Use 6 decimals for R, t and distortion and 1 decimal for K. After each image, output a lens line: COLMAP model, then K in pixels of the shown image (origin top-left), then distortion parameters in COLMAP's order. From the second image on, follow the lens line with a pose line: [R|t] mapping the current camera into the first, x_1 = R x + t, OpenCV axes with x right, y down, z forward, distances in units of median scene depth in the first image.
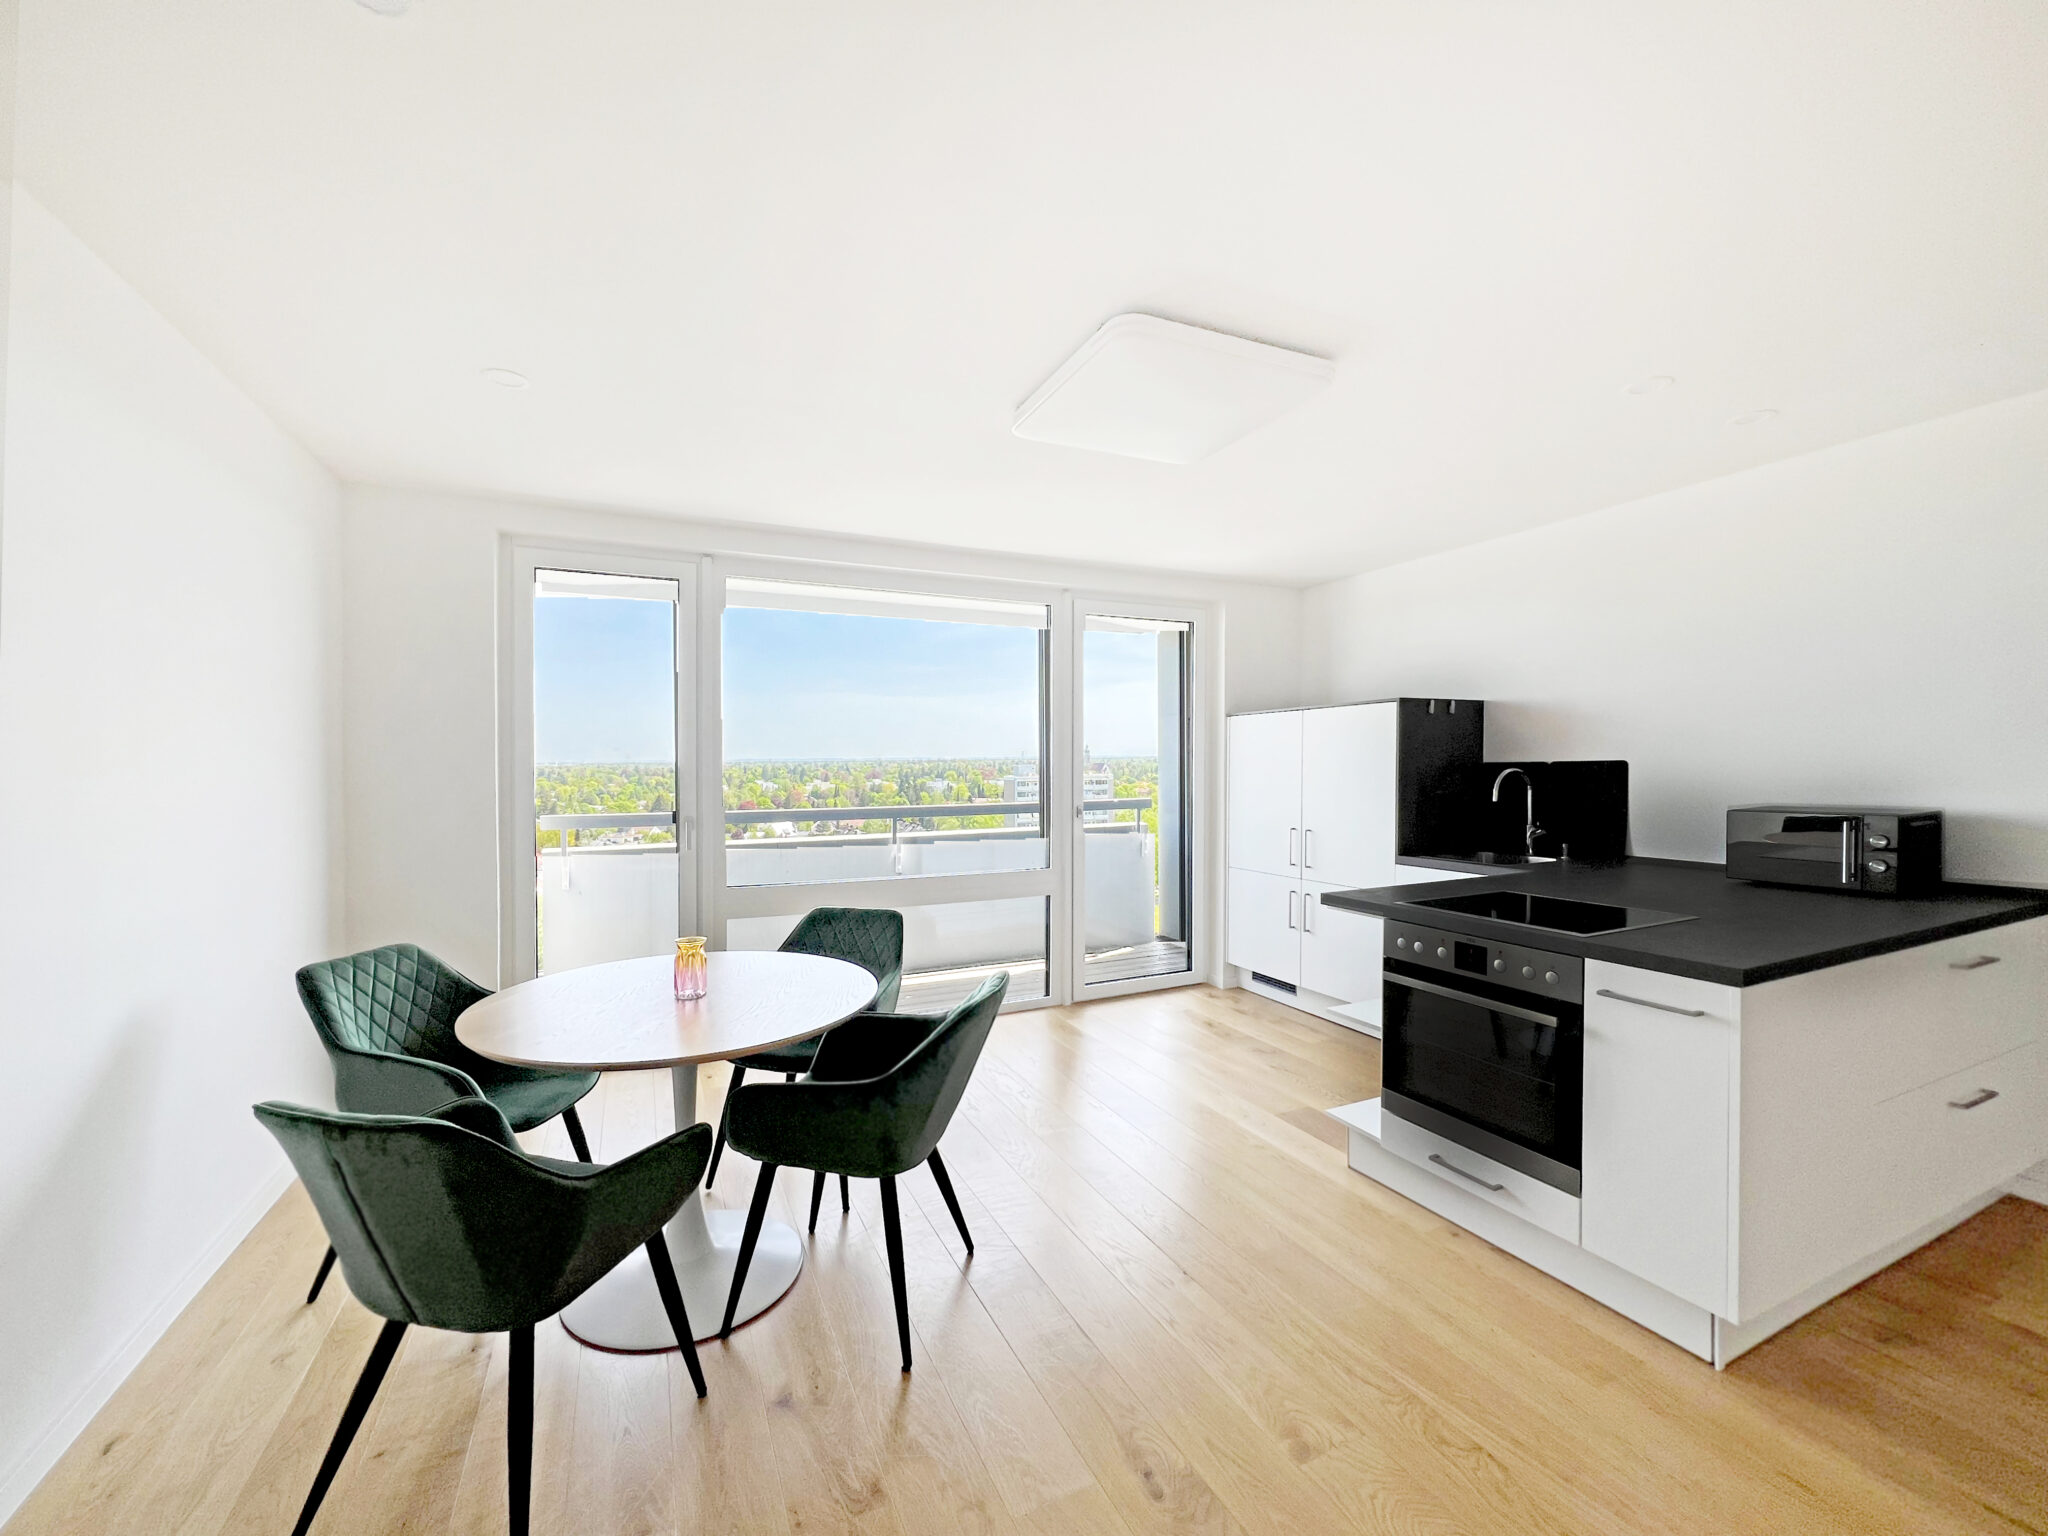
lens RADIAL K [[832.4, 0, 1029.5], [0, 832.4, 779.8], [0, 0, 1]] dist [-0.000726, -0.000606]
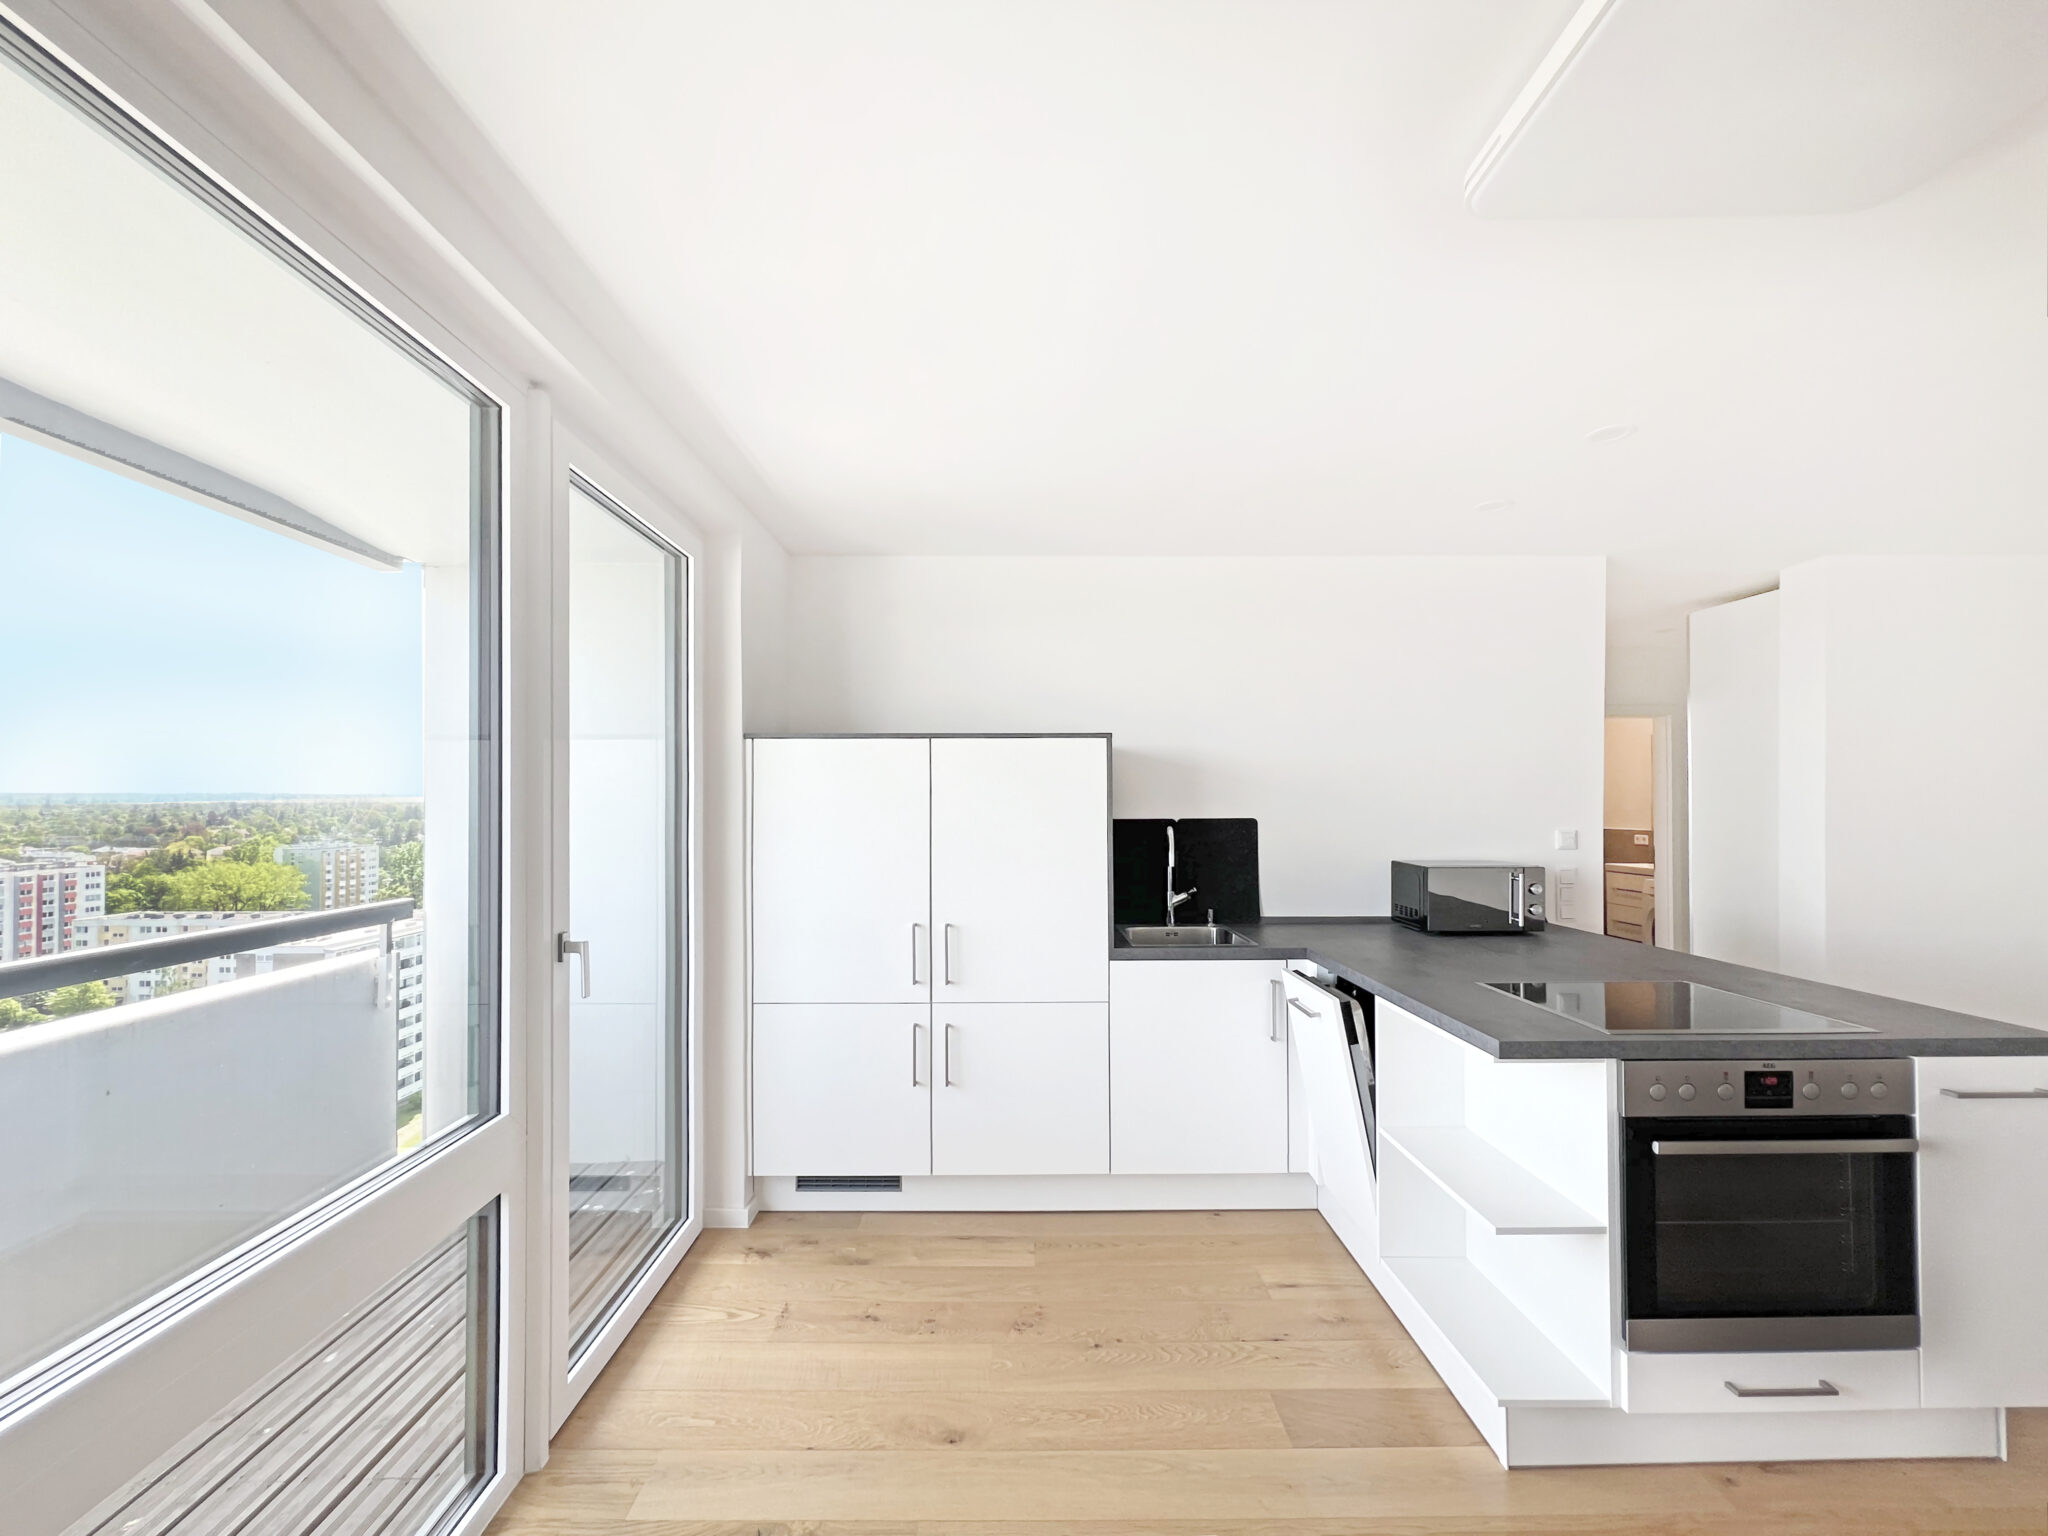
lens RADIAL K [[832.4, 0, 1029.5], [0, 832.4, 779.8], [0, 0, 1]] dist [-0.000726, -0.000606]
pose [[0.428846, 0.031277, 0.902836, -0.382125], [0.021688, 0.998756, -0.044902, -0.039593], [-0.903117, 0.038837, 0.427634, 1.102889]]
